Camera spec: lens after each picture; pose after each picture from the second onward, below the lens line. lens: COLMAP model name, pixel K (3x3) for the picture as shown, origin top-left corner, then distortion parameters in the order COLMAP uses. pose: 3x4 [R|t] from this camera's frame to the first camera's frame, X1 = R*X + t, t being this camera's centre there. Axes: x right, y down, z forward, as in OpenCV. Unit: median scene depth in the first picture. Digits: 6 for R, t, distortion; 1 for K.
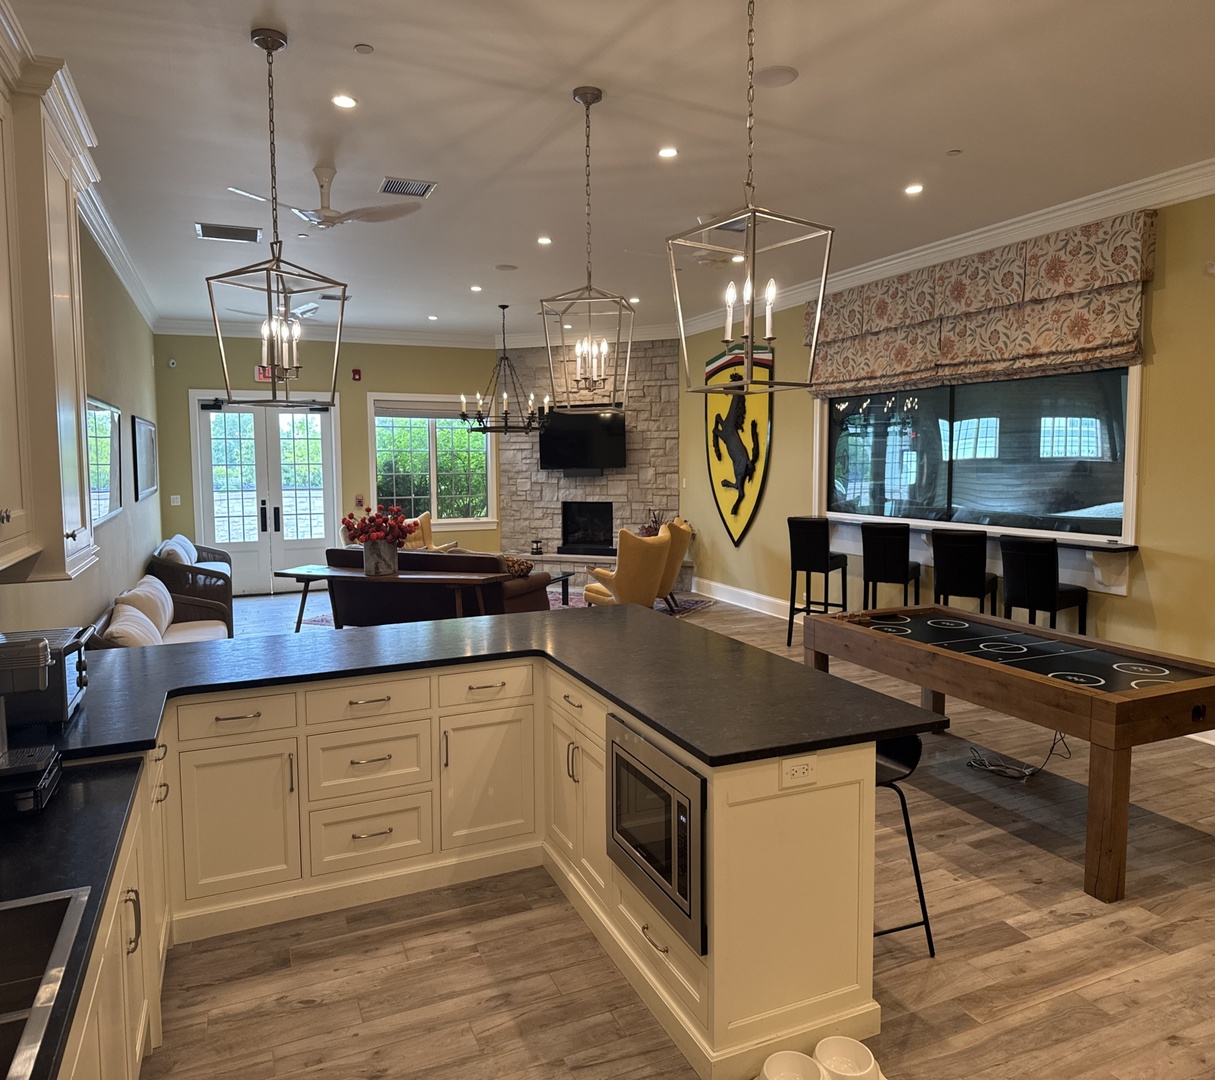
lens RADIAL K [[837.5, 0, 606.1], [0, 837.5, 519.8], [0, 0, 1]] dist [0.003396, 0.000907]
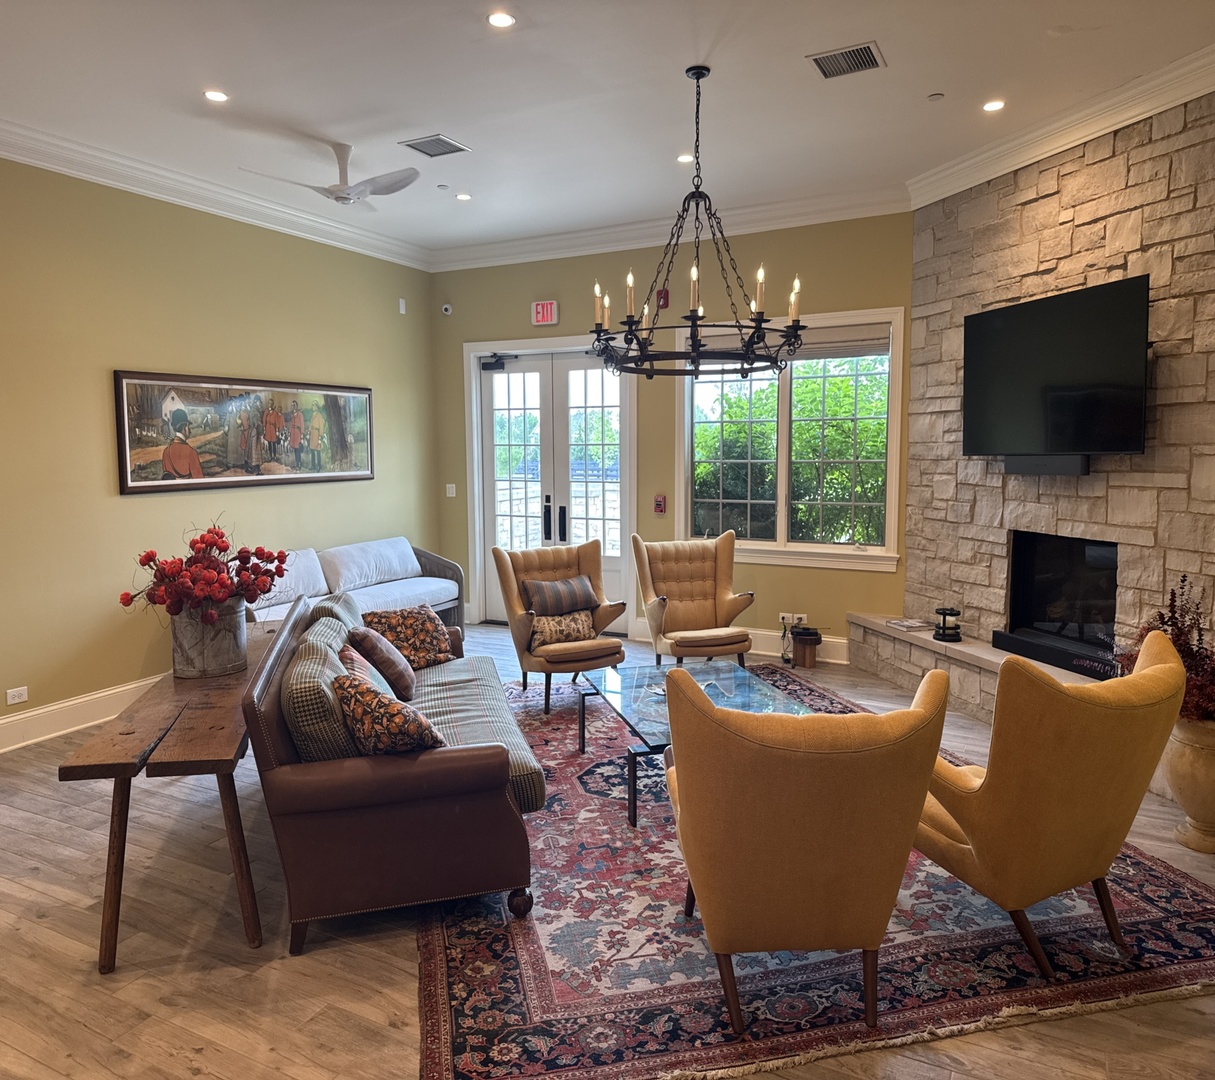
lens RADIAL K [[837.5, 0, 606.1], [0, 837.5, 519.8], [0, 0, 1]] dist [0.003396, 0.000907]
pose [[0.627714, 0.071123, -0.775188, 0.153541], [-0.049015, 0.997453, 0.051825, -0.039255], [0.776900, 0.005465, 0.629601, 0.561825]]
